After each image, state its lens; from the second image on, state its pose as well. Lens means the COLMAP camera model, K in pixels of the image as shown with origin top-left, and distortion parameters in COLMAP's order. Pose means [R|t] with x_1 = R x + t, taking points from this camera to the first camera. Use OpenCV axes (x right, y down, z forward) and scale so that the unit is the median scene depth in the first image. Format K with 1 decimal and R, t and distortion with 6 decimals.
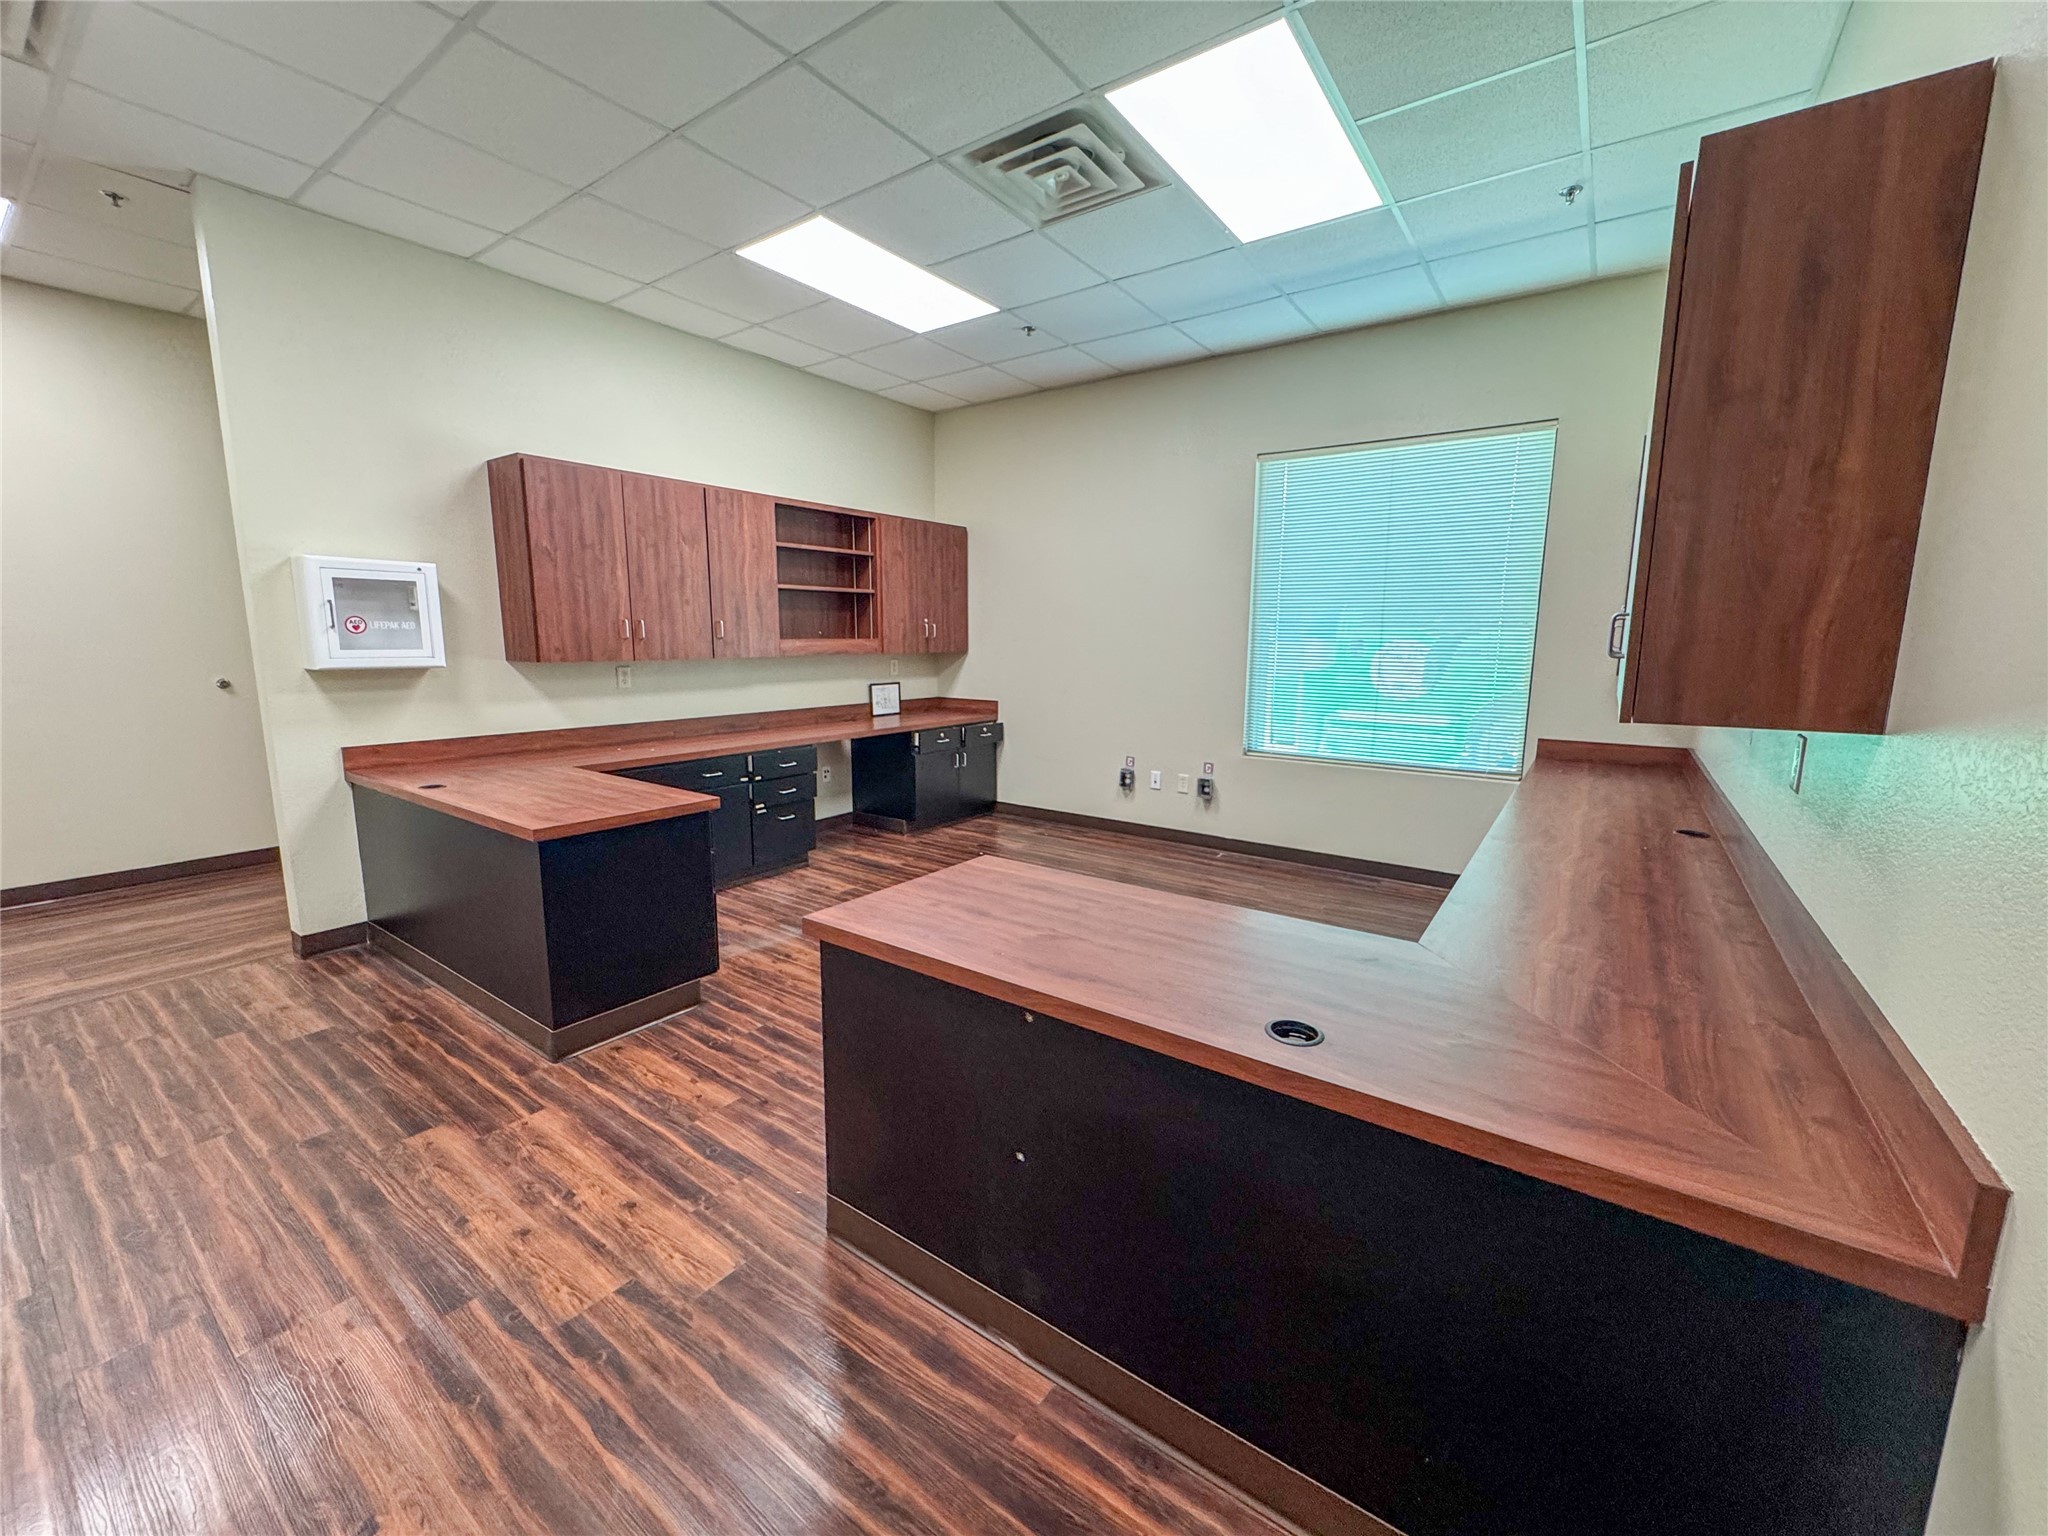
lens RADIAL K [[815.3, 0, 1018.4], [0, 815.3, 768.0], [0, 0, 1]] dist [-0.002300, 0.000375]
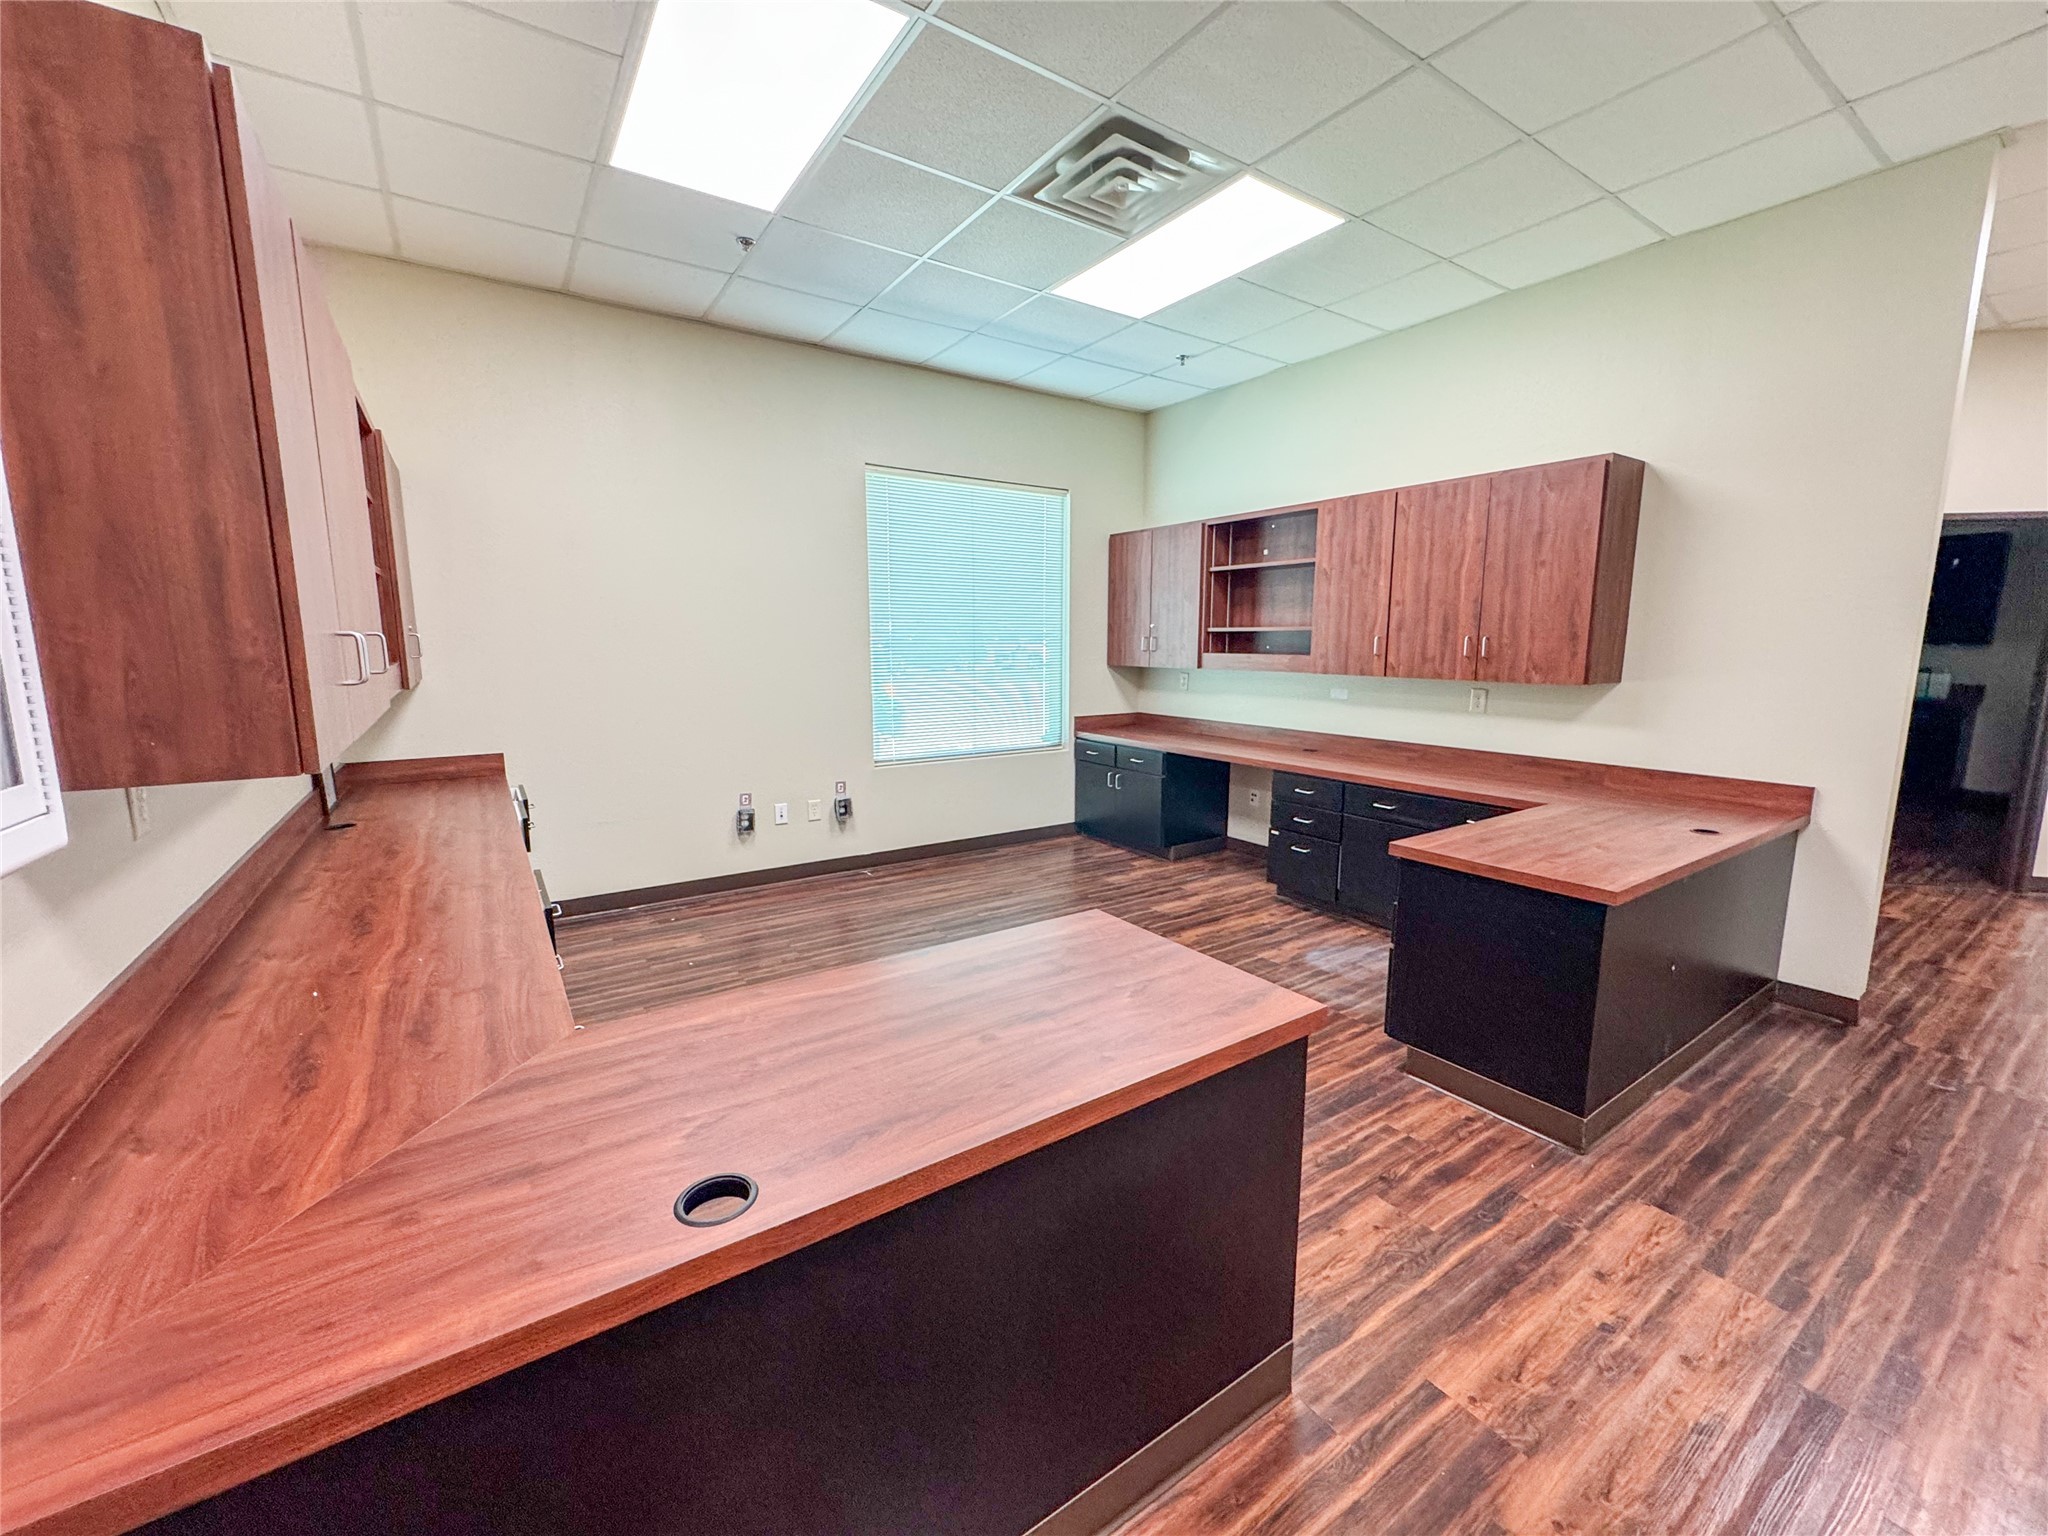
lens RADIAL K [[815.3, 0, 1024.6], [0, 815.3, 770.2], [0, 0, 1]] dist [-0.002300, 0.000375]
pose [[0.344348, -0.157690, 0.925504, -0.718717], [0.155343, 0.981775, 0.109480, -0.114841], [-0.925901, 0.106071, 0.362568, 0.590000]]
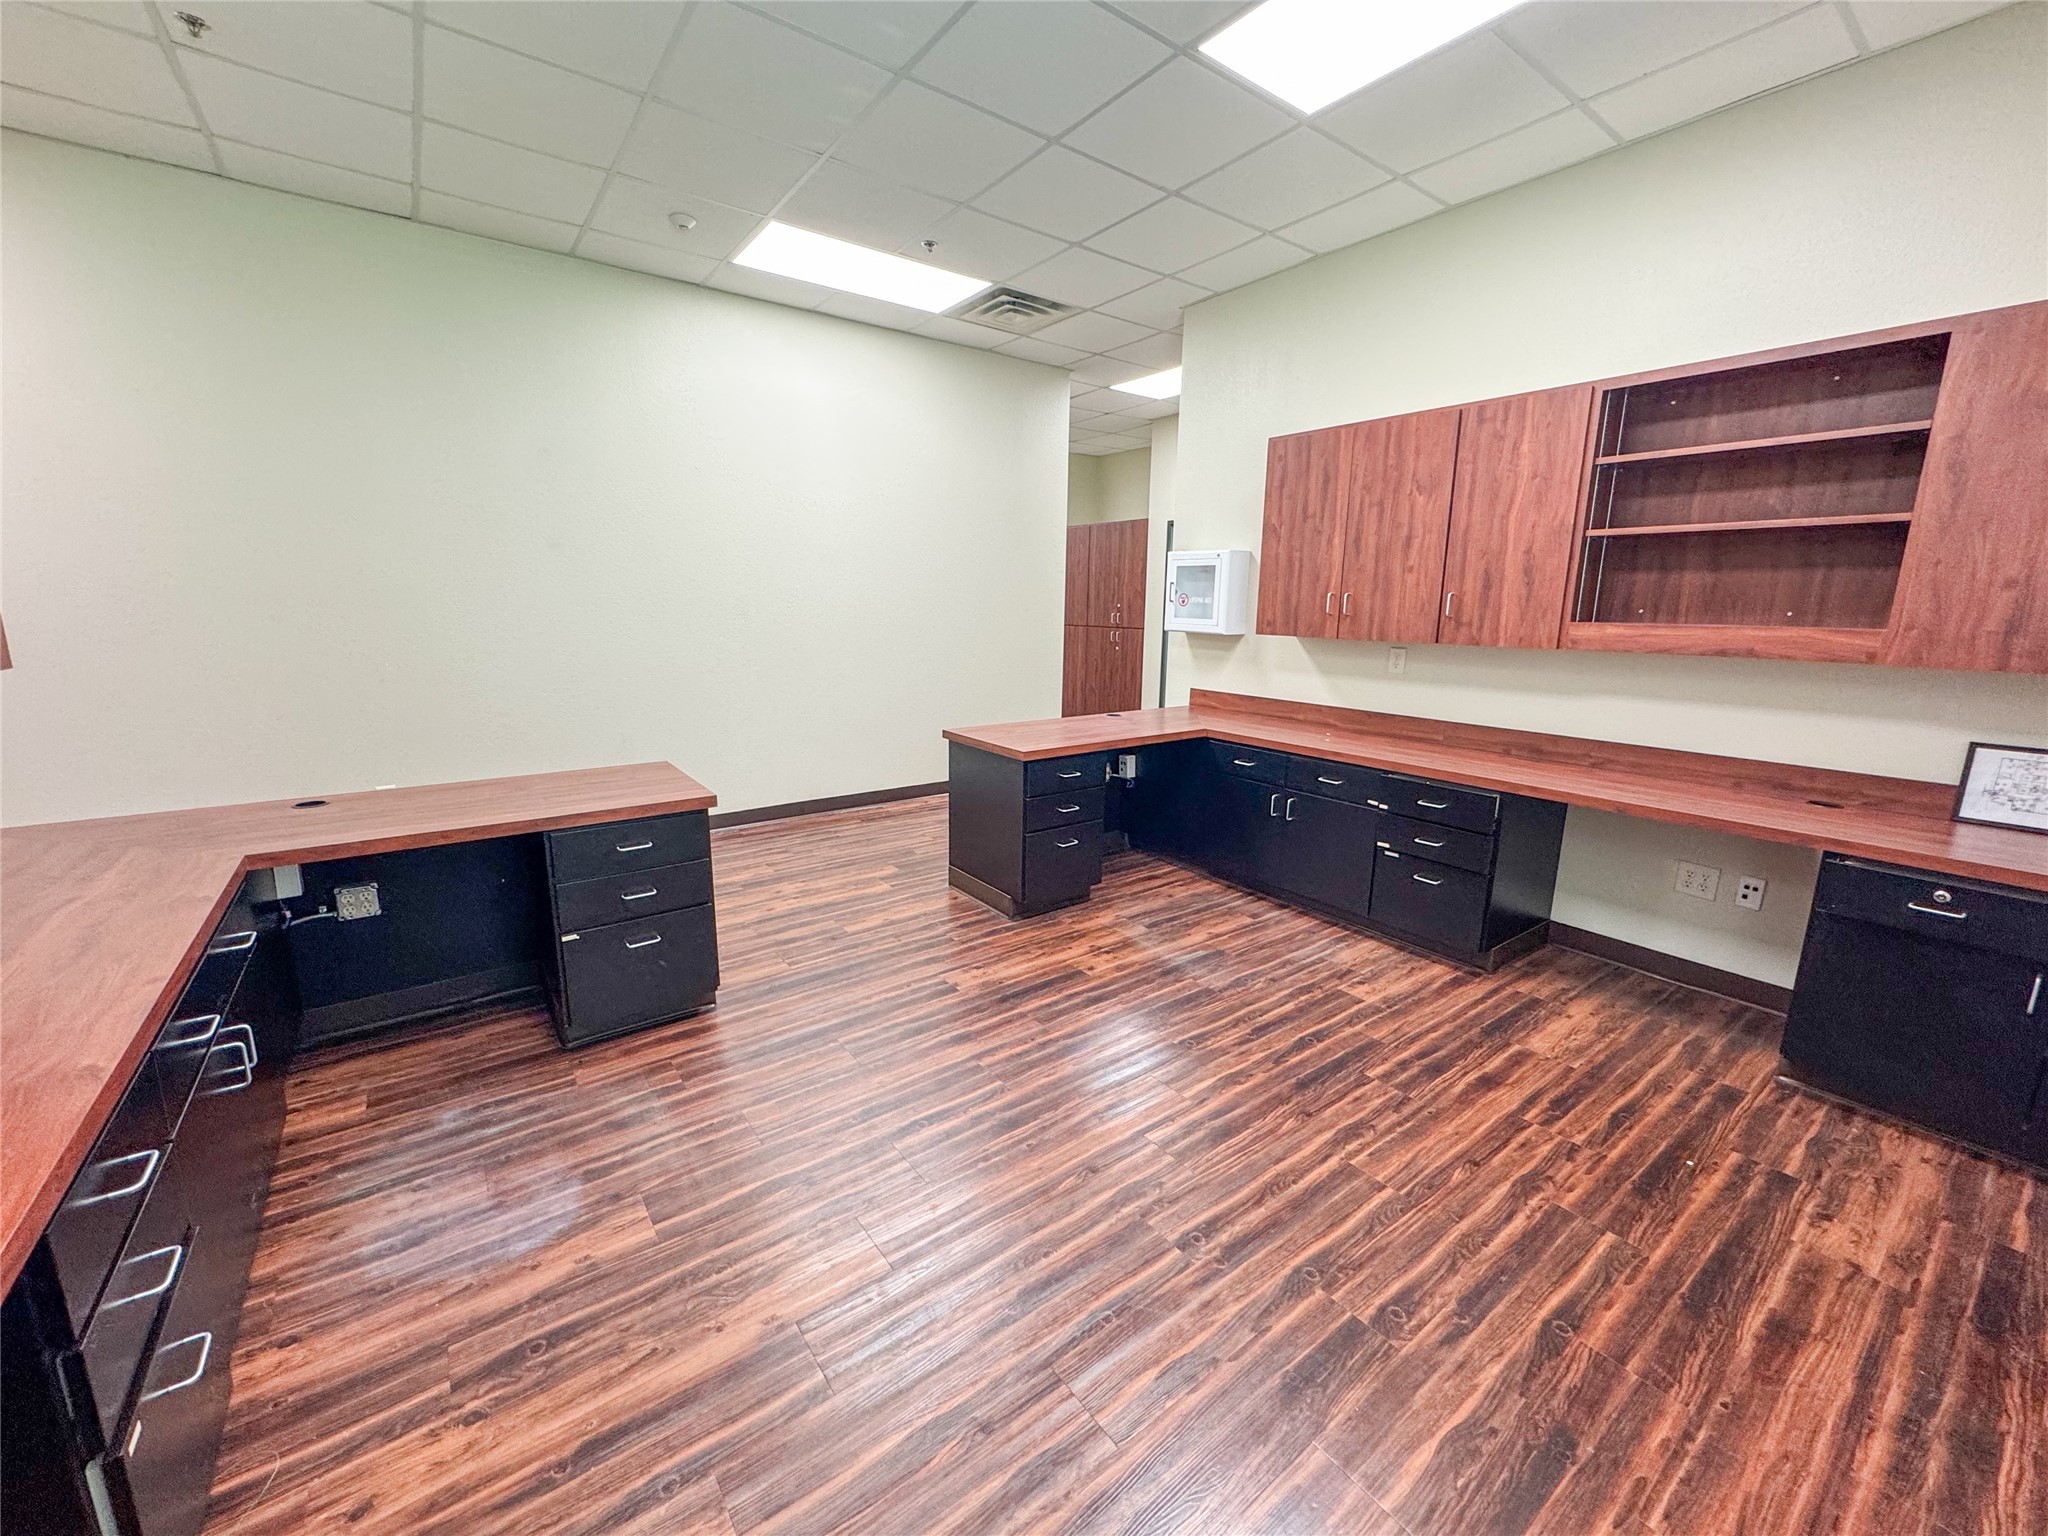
lens RADIAL K [[815.3, 0, 1026.6], [0, 815.3, 761.9], [0, 0, 1]] dist [-0.002300, 0.000375]
pose [[-0.302200, 0.180936, -0.935915, 0.500226], [-0.168195, 0.956295, 0.239185, -0.160719], [0.938289, 0.229698, -0.258560, 0.951652]]
